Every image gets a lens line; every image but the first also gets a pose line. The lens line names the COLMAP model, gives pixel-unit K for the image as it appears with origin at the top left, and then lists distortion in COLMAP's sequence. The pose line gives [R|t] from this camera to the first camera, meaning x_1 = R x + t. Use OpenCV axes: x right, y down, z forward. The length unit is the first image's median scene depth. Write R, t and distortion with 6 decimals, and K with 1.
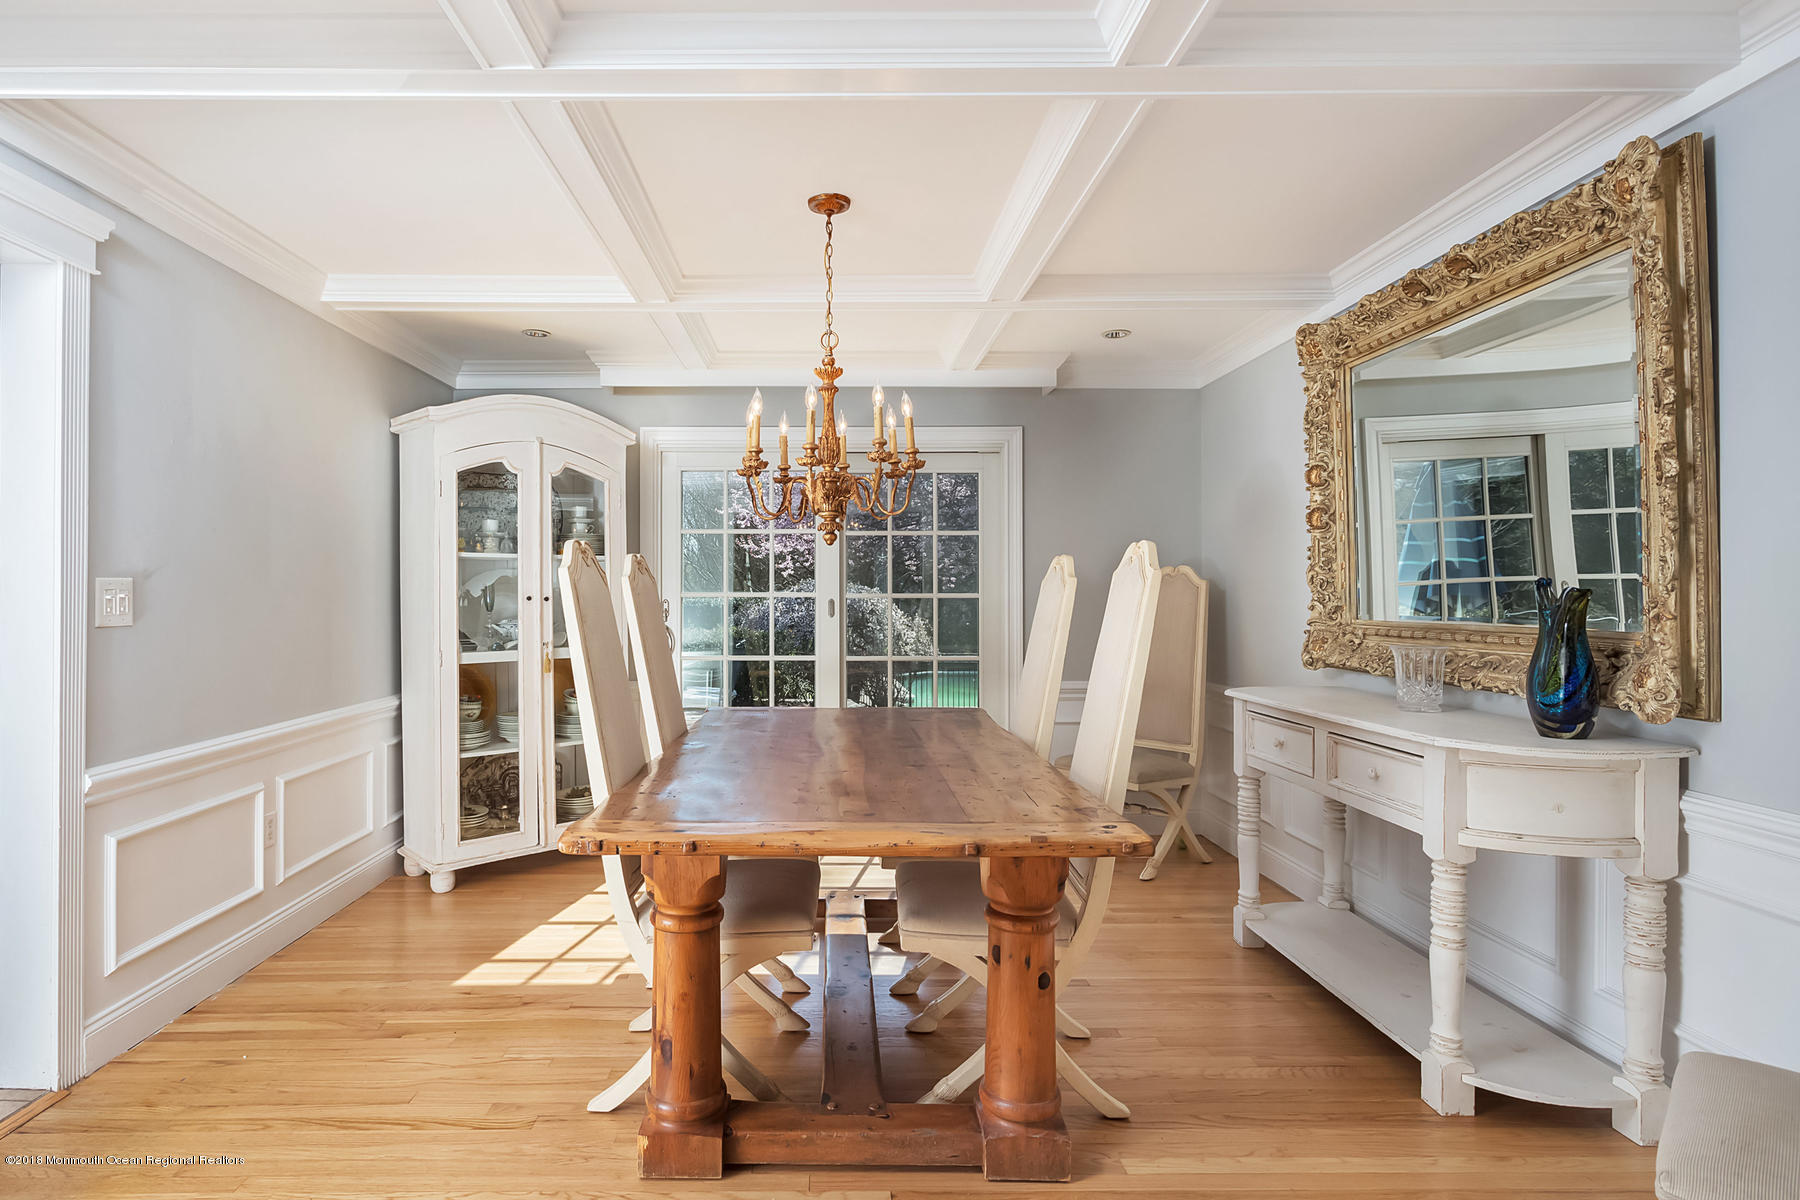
lens RADIAL K [[872.8, 0, 895.8], [0, 872.8, 594.7], [0, 0, 1]] dist [0.001228, 0.000339]
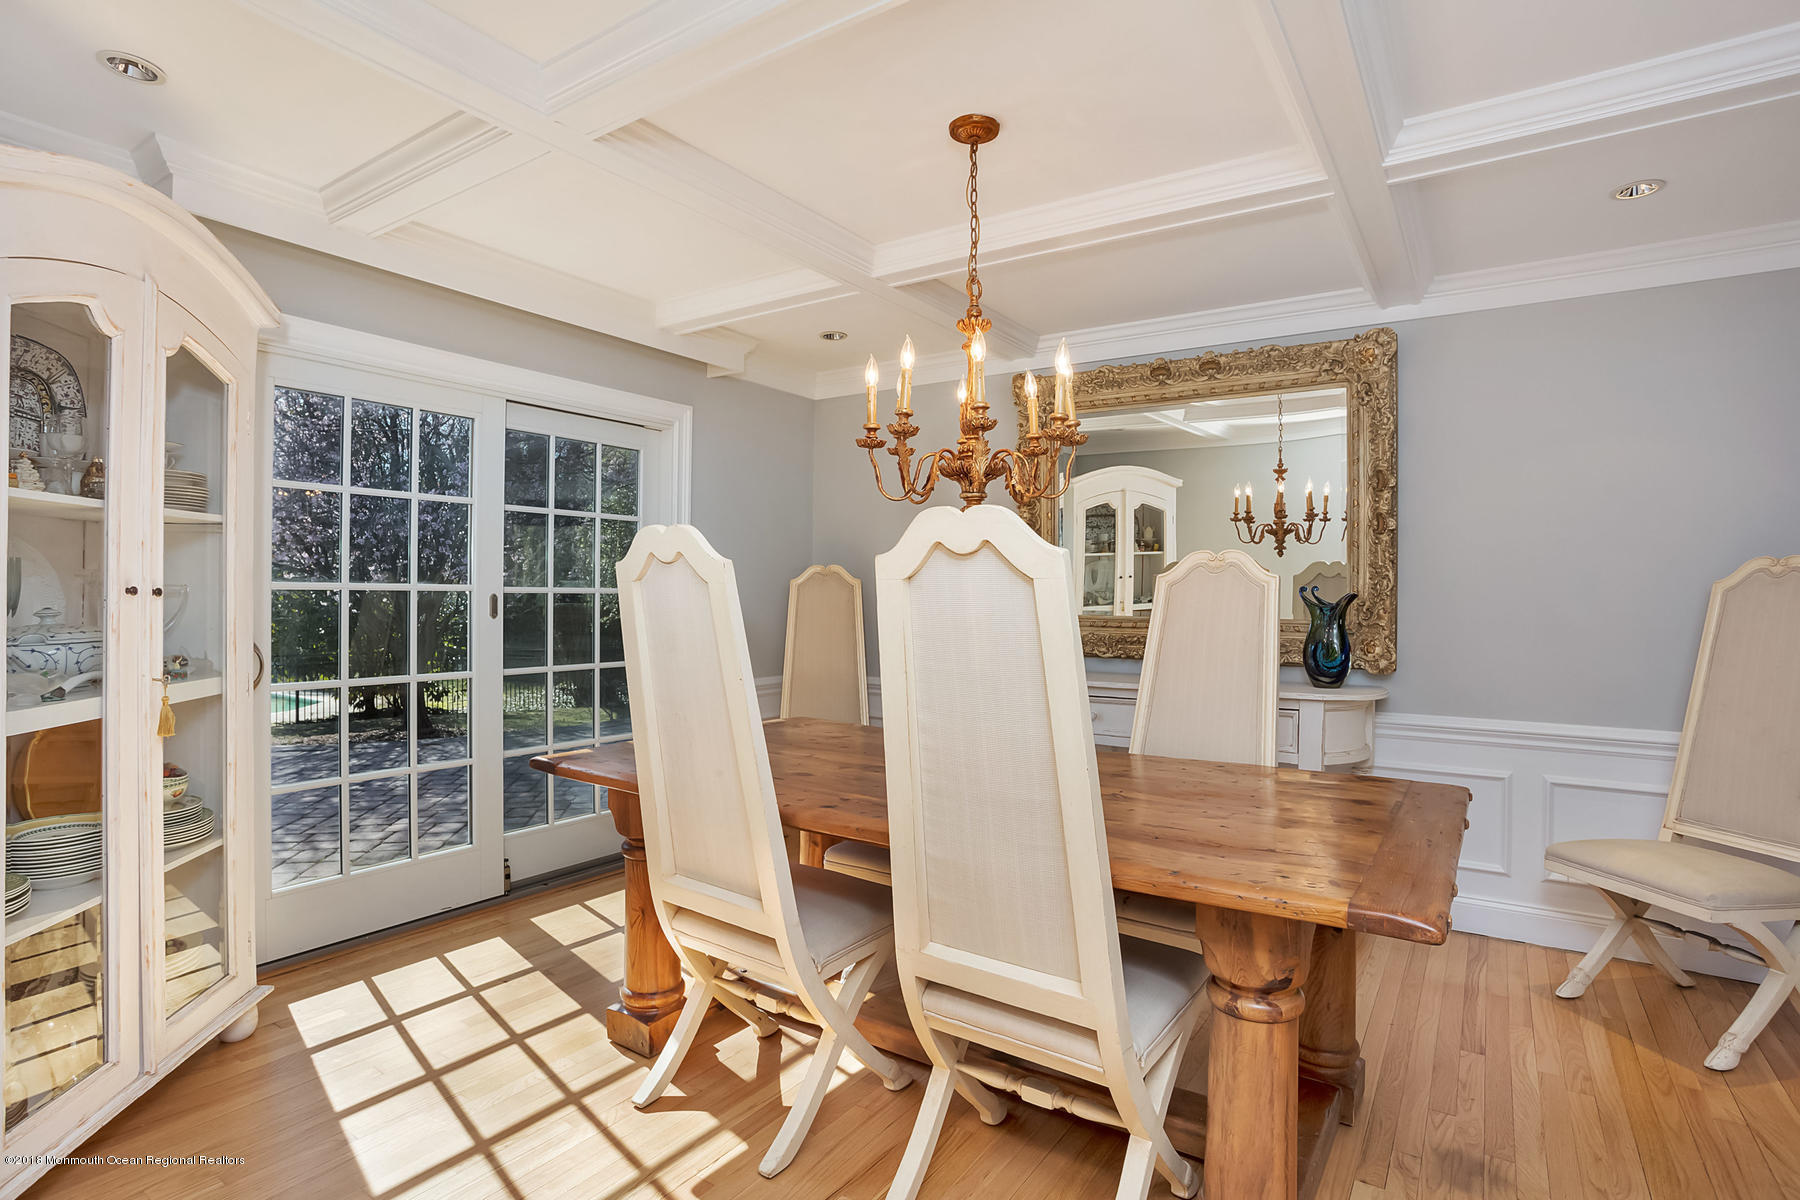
lens RADIAL K [[872.8, 0, 899.0], [0, 872.8, 595.9], [0, 0, 1]] dist [0.001228, 0.000339]
pose [[0.628446, 0.005147, 0.777836, -0.534009], [-0.010394, 0.999944, 0.001781, 0.001439], [-0.777784, -0.009204, 0.628464, 0.338124]]
